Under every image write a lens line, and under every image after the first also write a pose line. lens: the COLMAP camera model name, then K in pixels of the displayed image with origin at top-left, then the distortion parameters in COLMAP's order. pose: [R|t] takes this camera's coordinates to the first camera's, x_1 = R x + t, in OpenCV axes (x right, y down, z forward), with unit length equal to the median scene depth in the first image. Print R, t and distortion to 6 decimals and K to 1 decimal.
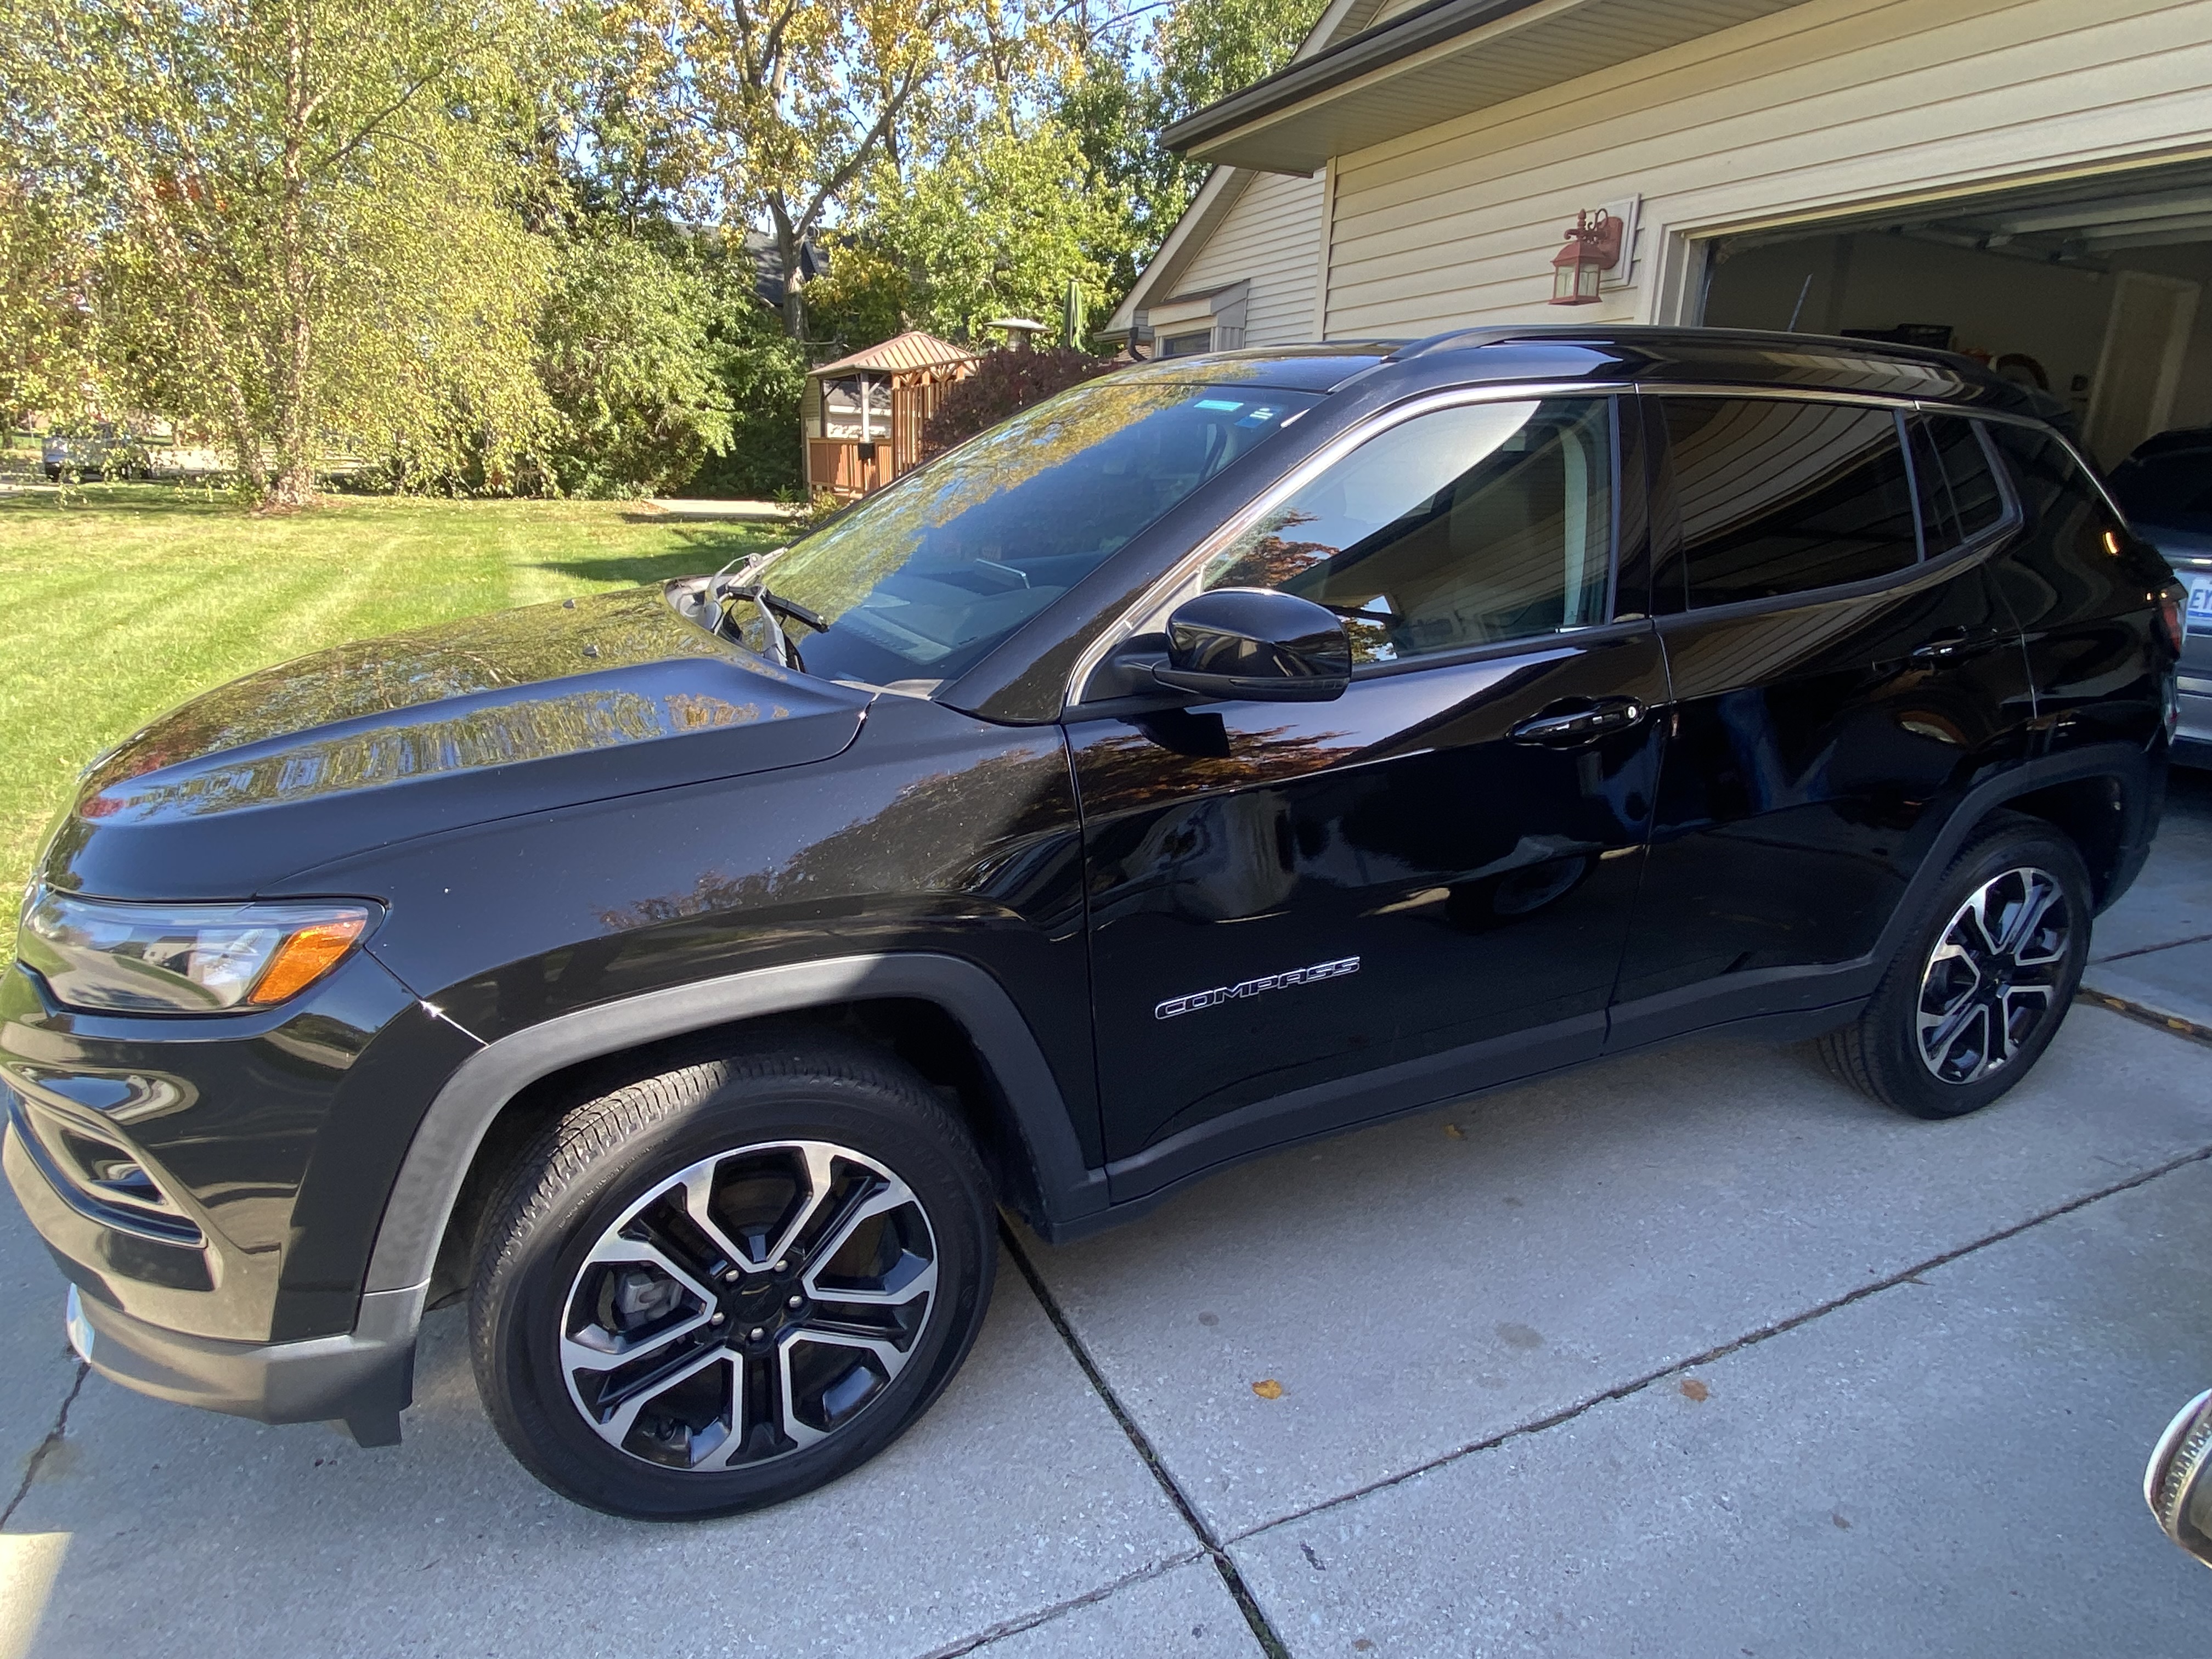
lens RADIAL K [[1294.0, 0, 1106.0], [0, 1294.0, 829.5], [0, 0, 1]] dist [0.046140, -0.059507]
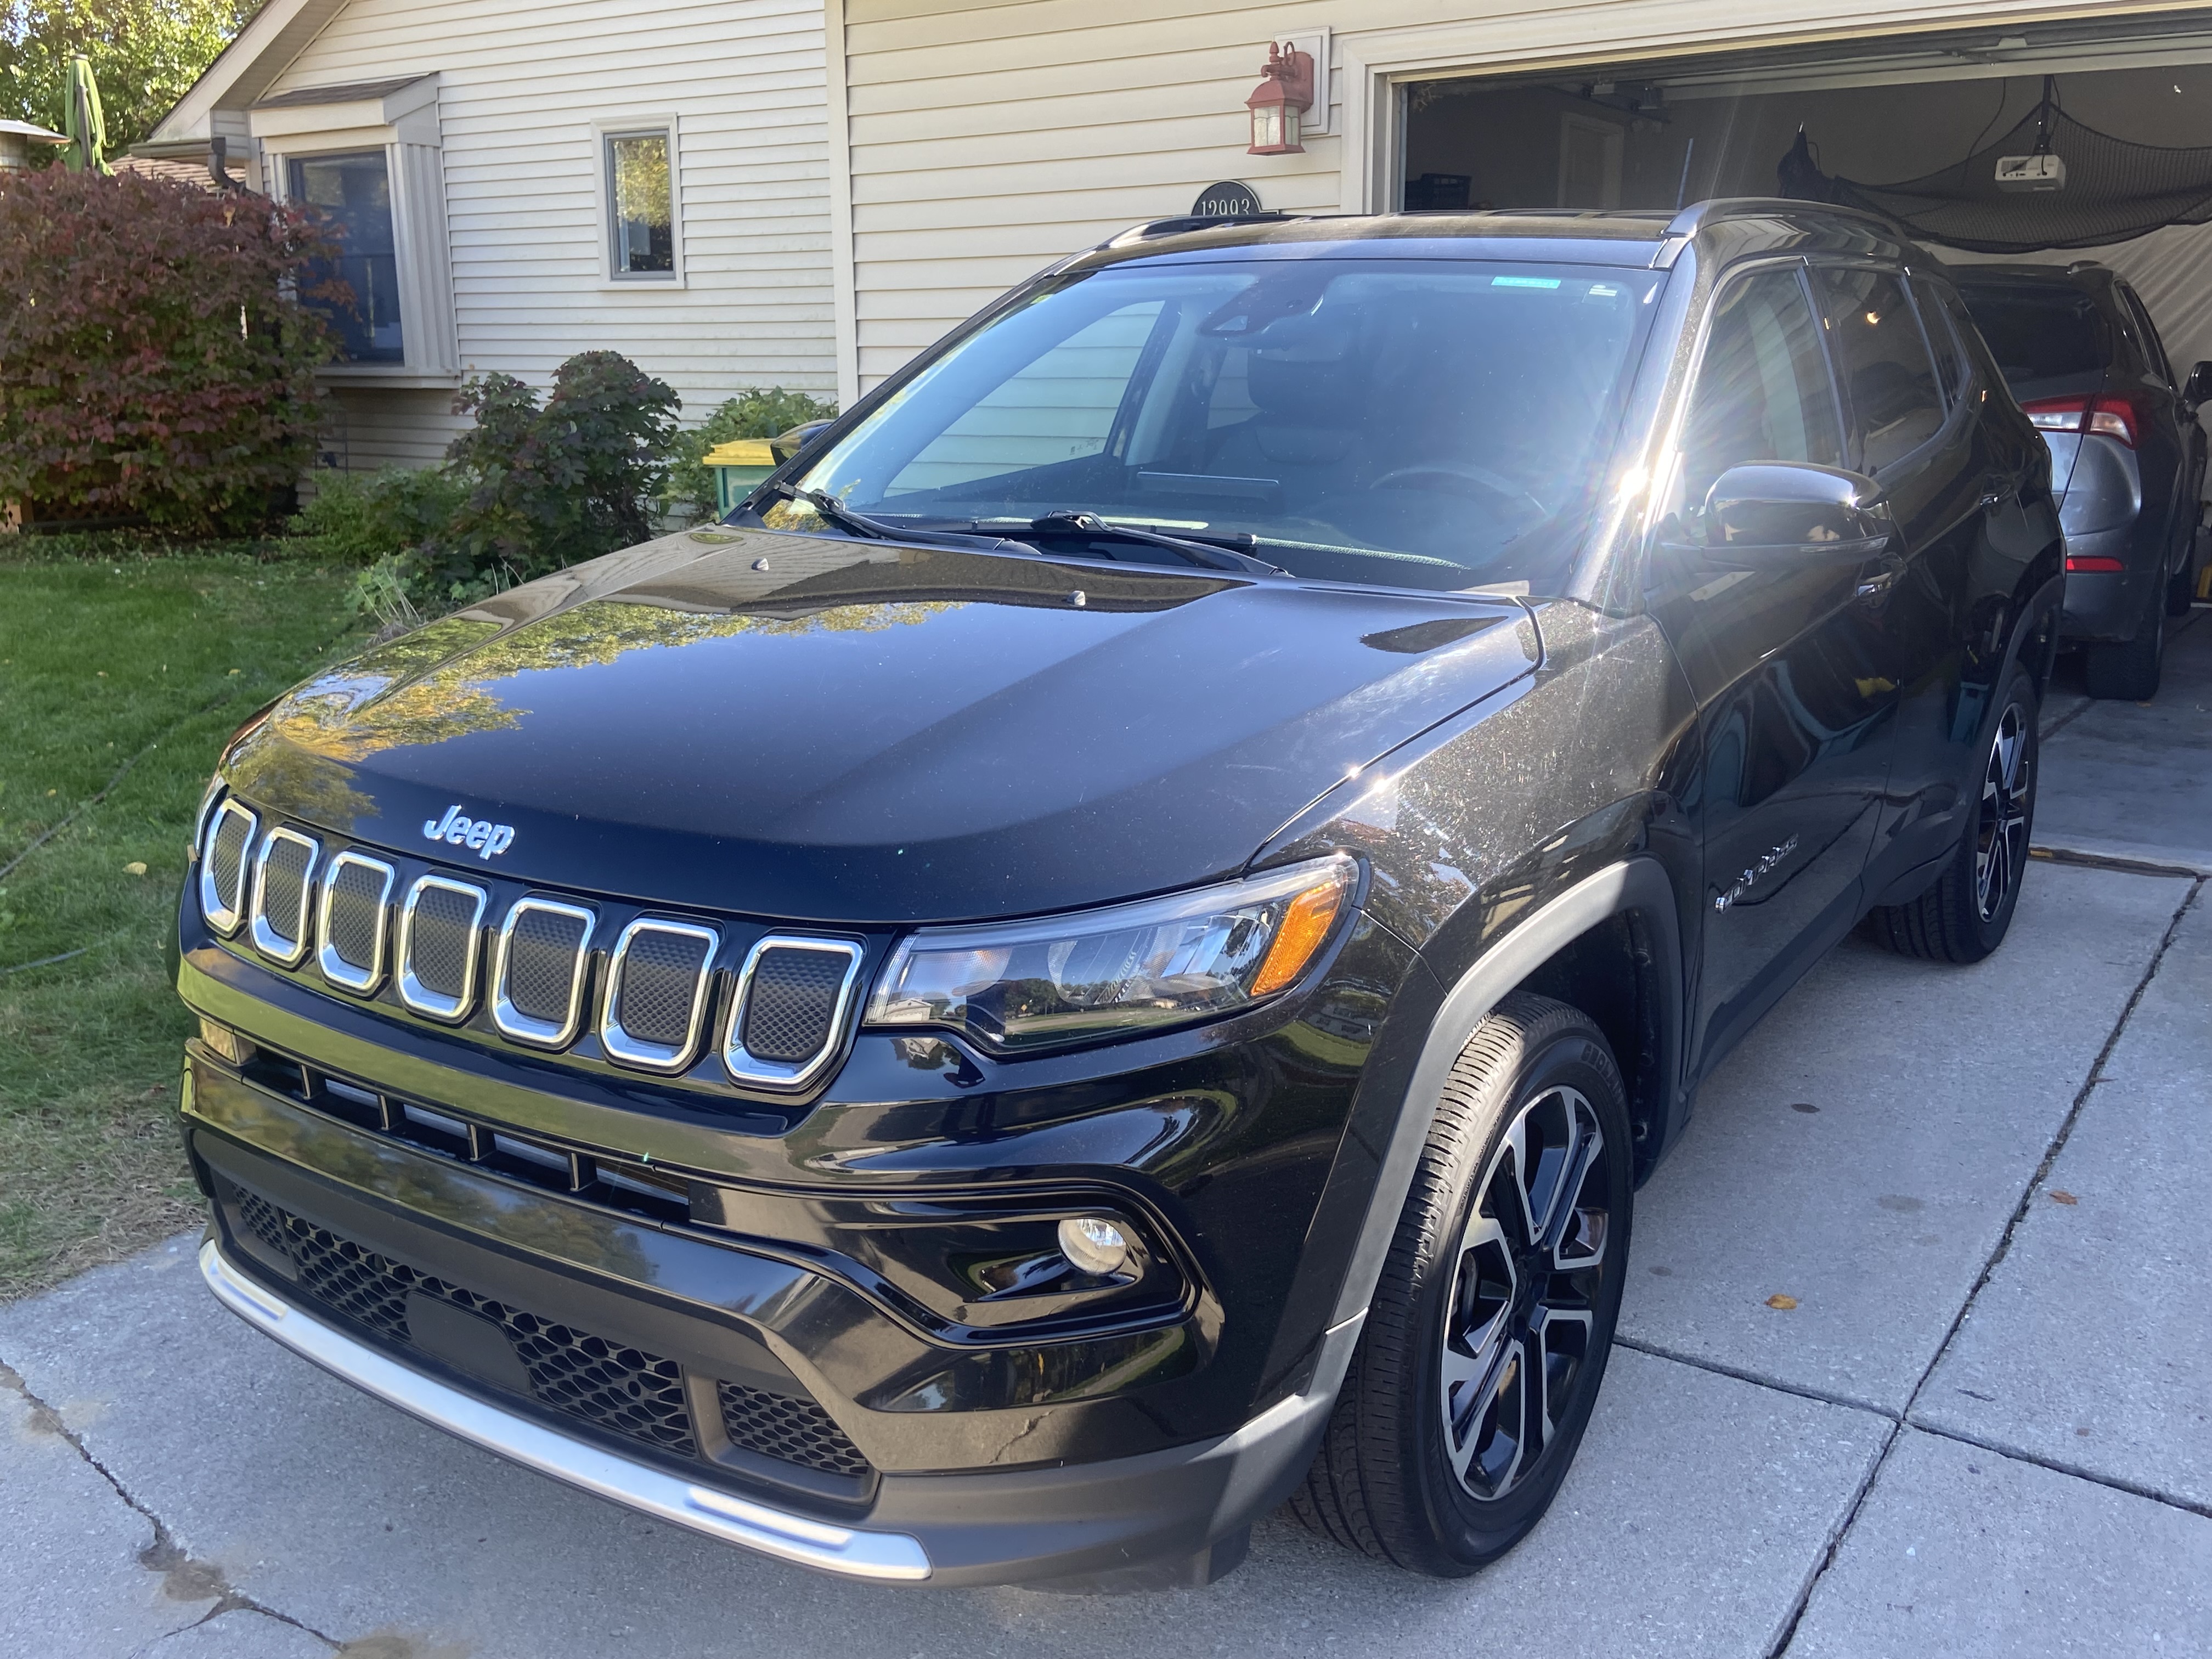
lens RADIAL K [[2000.1, 0, 1106.0], [0, 2000.1, 829.5], [0, 0, 1]] dist [0.139412, -0.208468]
pose [[0.851568, -0.143356, 0.504263, -0.454777], [0.164687, 0.986343, 0.002294, 0.002354], [-0.497706, 0.081092, 0.863547, -0.029683]]
